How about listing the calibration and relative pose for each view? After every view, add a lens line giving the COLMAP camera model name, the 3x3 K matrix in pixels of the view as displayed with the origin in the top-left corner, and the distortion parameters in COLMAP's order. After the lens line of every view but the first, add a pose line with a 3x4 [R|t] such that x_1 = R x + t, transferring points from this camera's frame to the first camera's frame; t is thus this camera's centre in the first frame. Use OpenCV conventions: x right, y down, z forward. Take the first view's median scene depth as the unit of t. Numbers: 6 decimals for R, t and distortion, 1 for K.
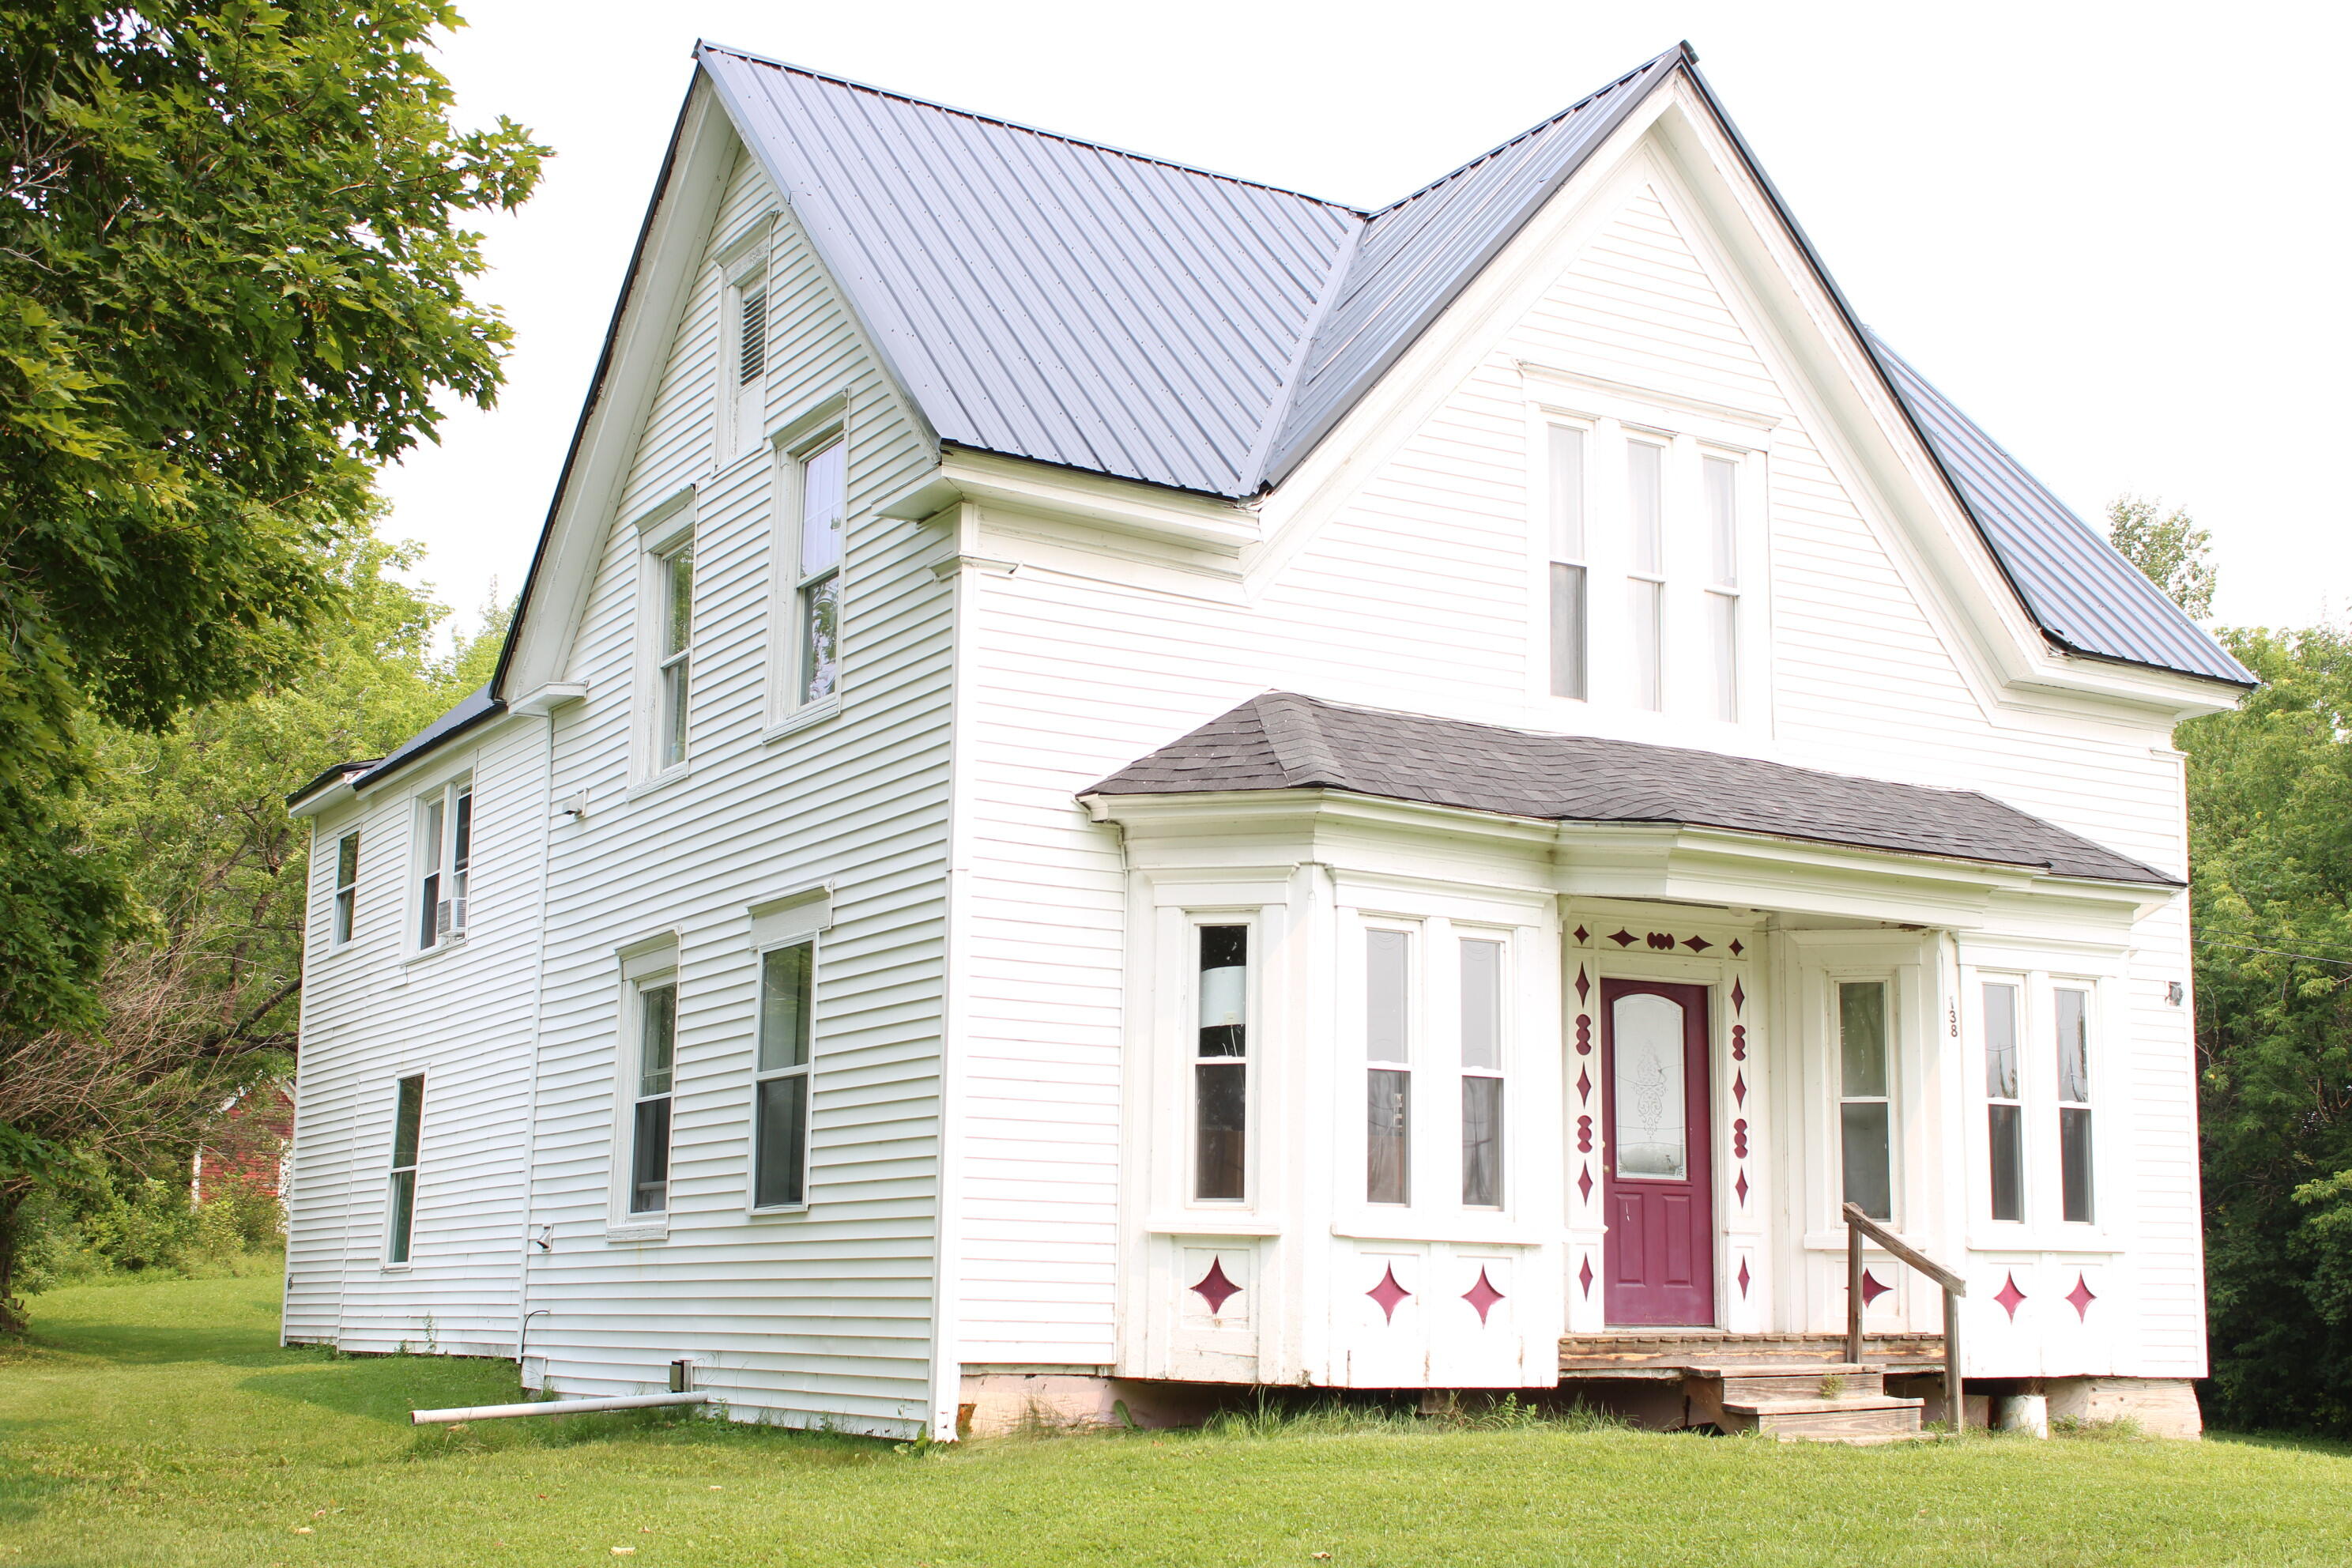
lens RADIAL K [[2903.4, 0, 1176.0], [0, 2903.4, 784.0], [0, 0, 1]] dist [-0.073718, 0.073858]
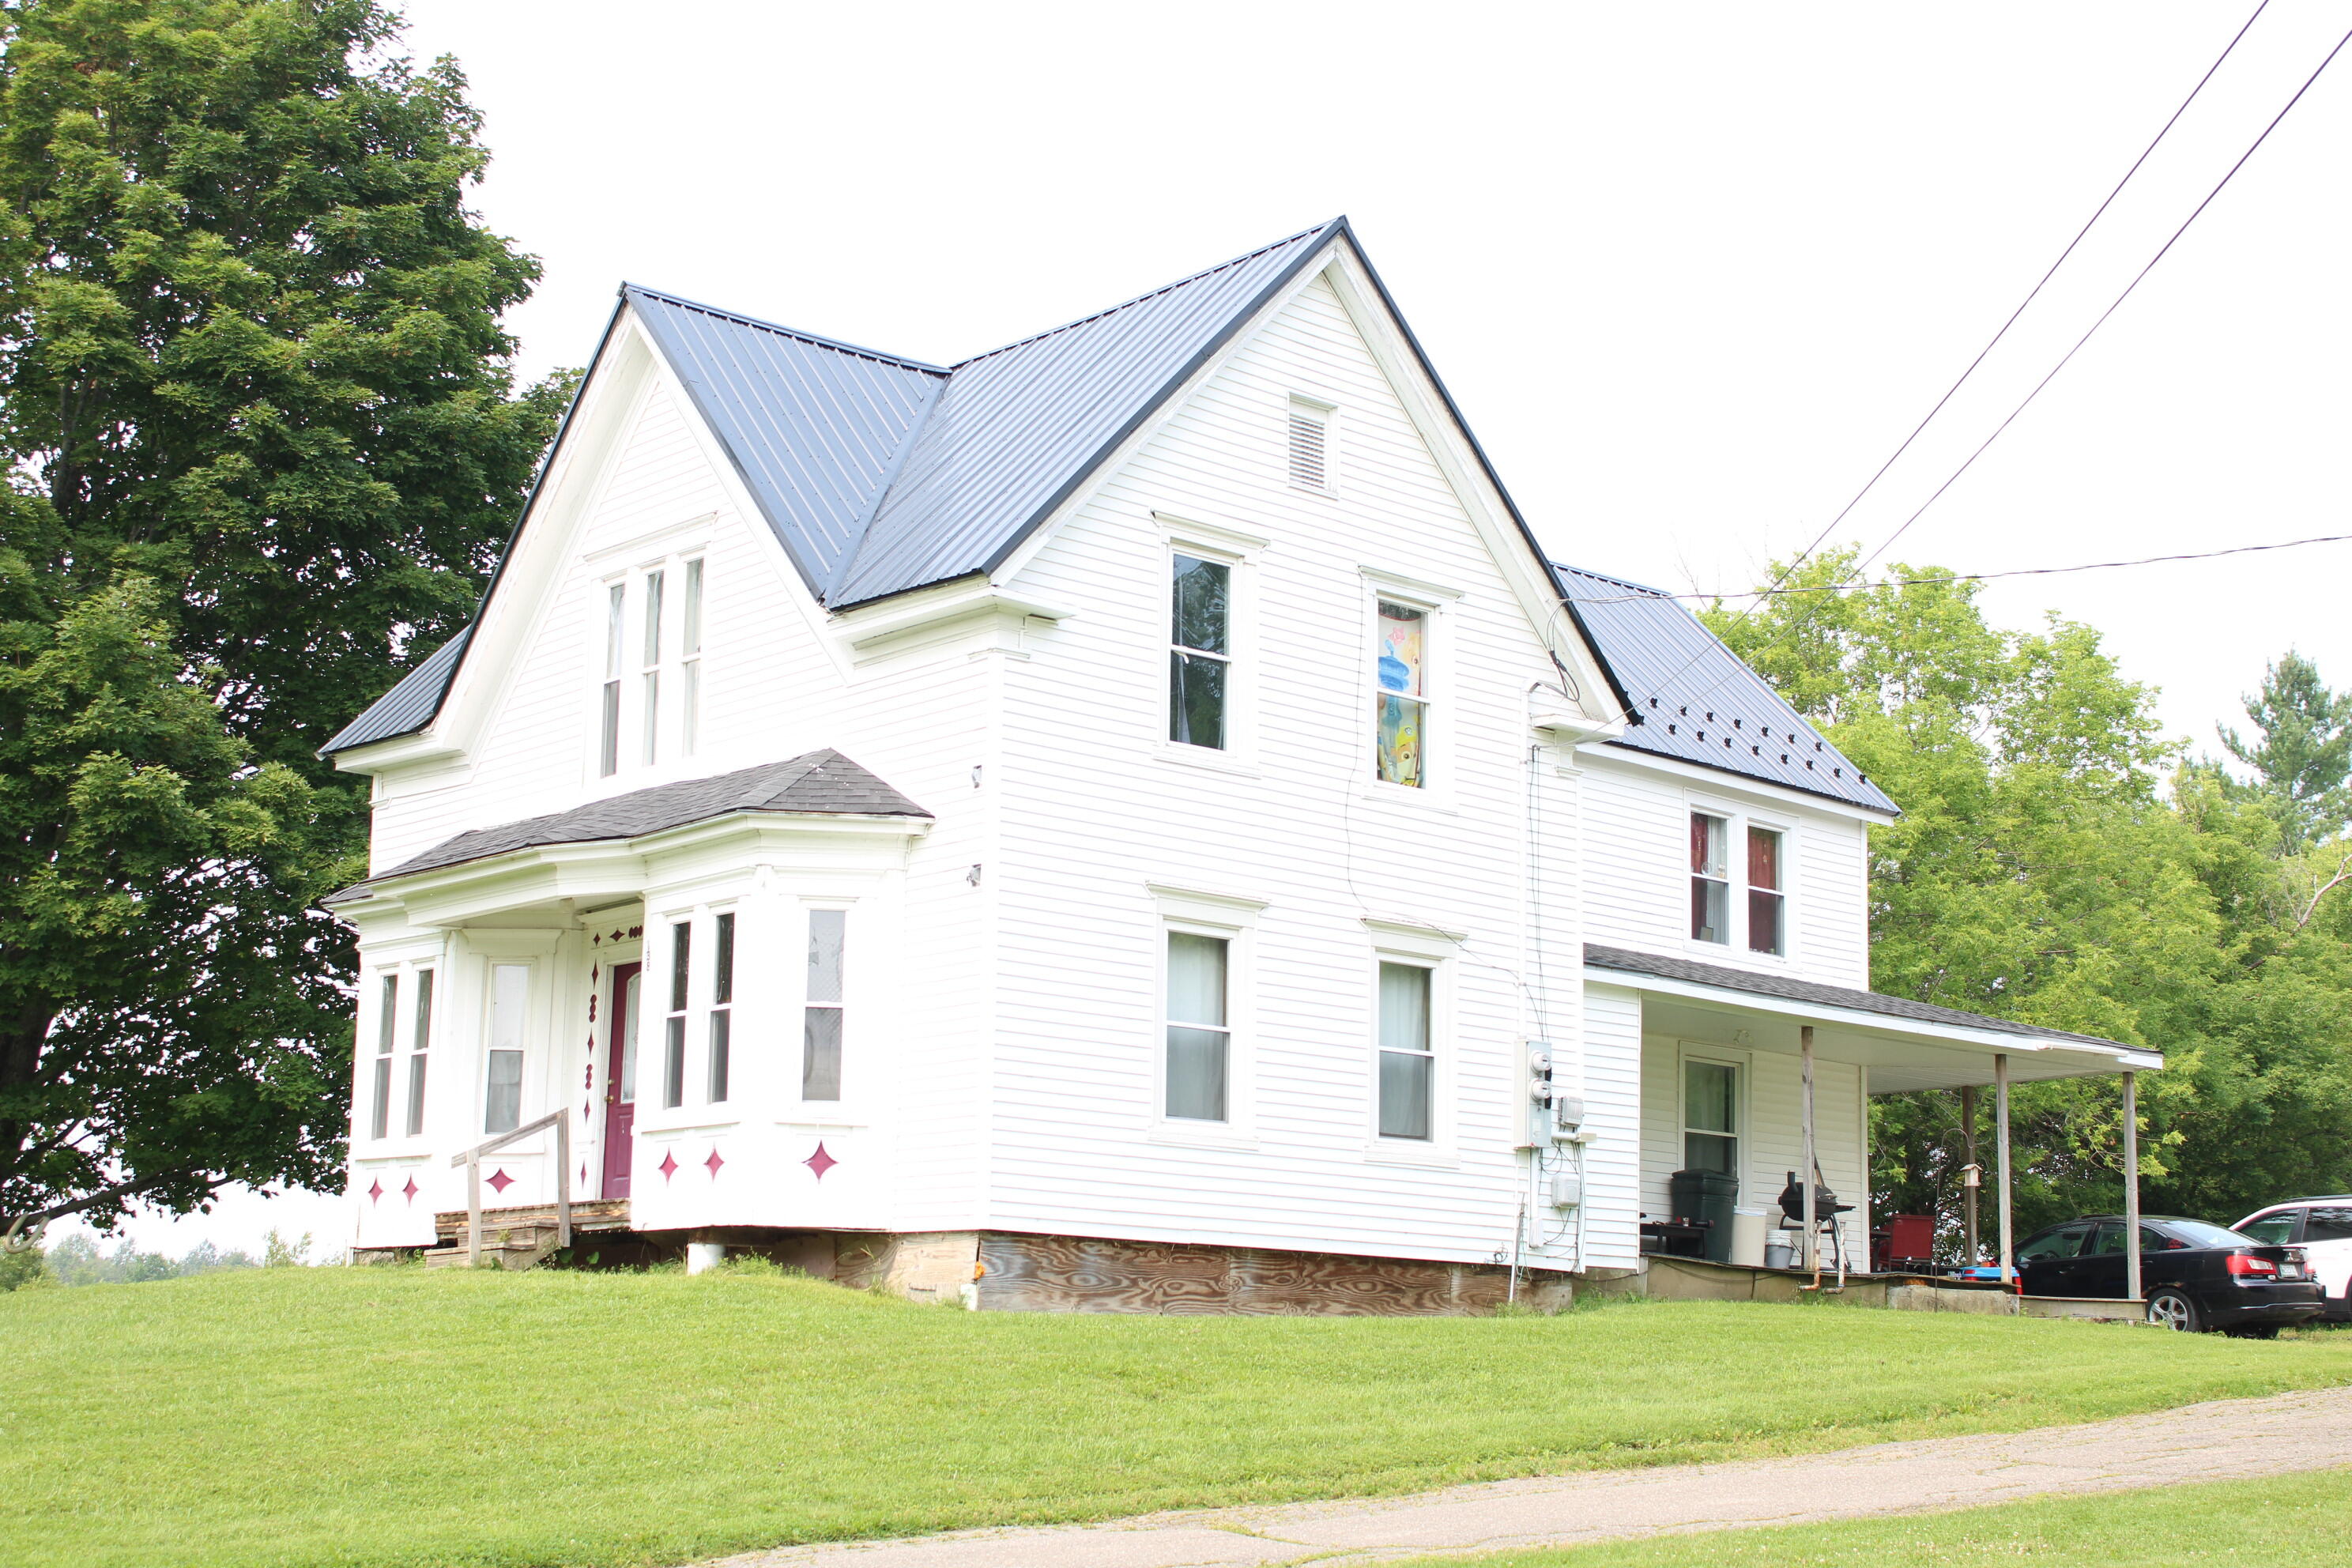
lens RADIAL K [[3266.8, 0, 1176.0], [0, 3266.8, 784.0], [0, 0, 1]] dist [-0.049349, 0.087597]
pose [[0.194177, -0.193836, -0.961625, 1.938451], [0.161954, 0.973166, -0.163460, 0.315989], [0.967505, -0.123999, 0.220359, 1.019475]]
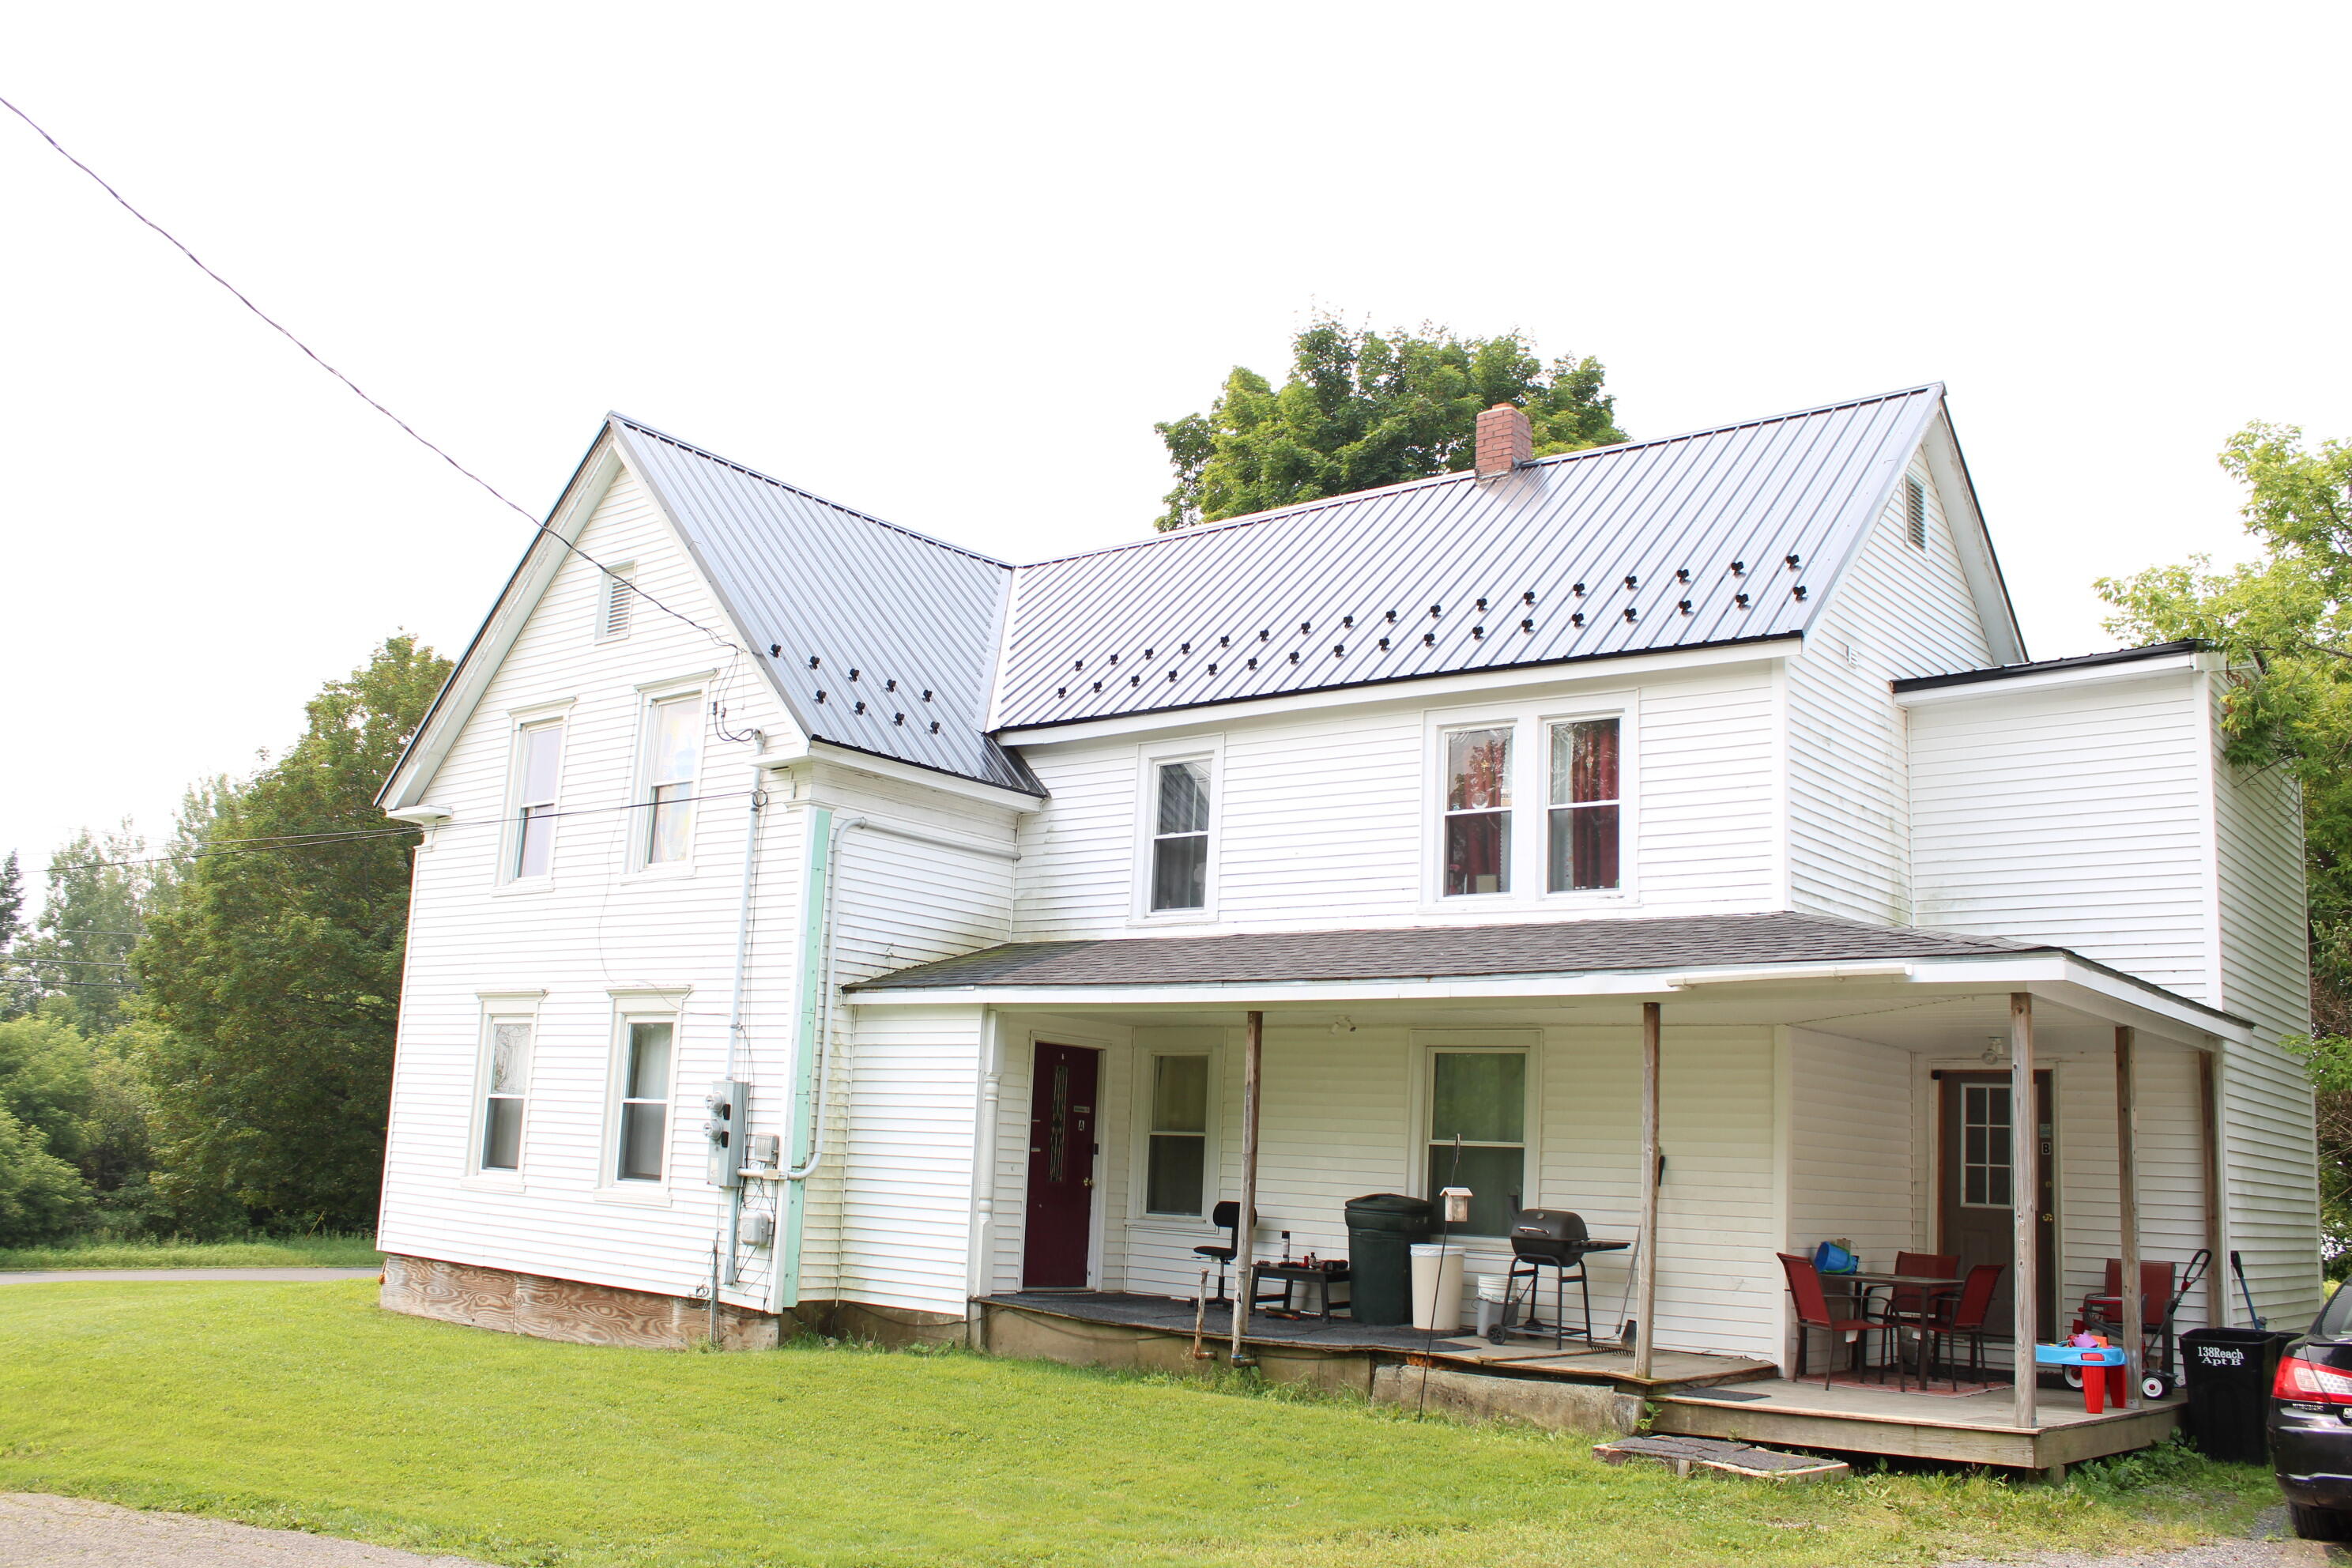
lens RADIAL K [[2090.0, 0, 1176.0], [0, 2090.0, 784.0], [0, 0, 1]] dist [-0.100032, 0.001740]
pose [[-0.943626, -0.117576, -0.309429, 0.392523], [-0.002003, 0.936801, -0.349856, 0.441614], [0.331009, -0.329513, -0.884225, 2.731640]]
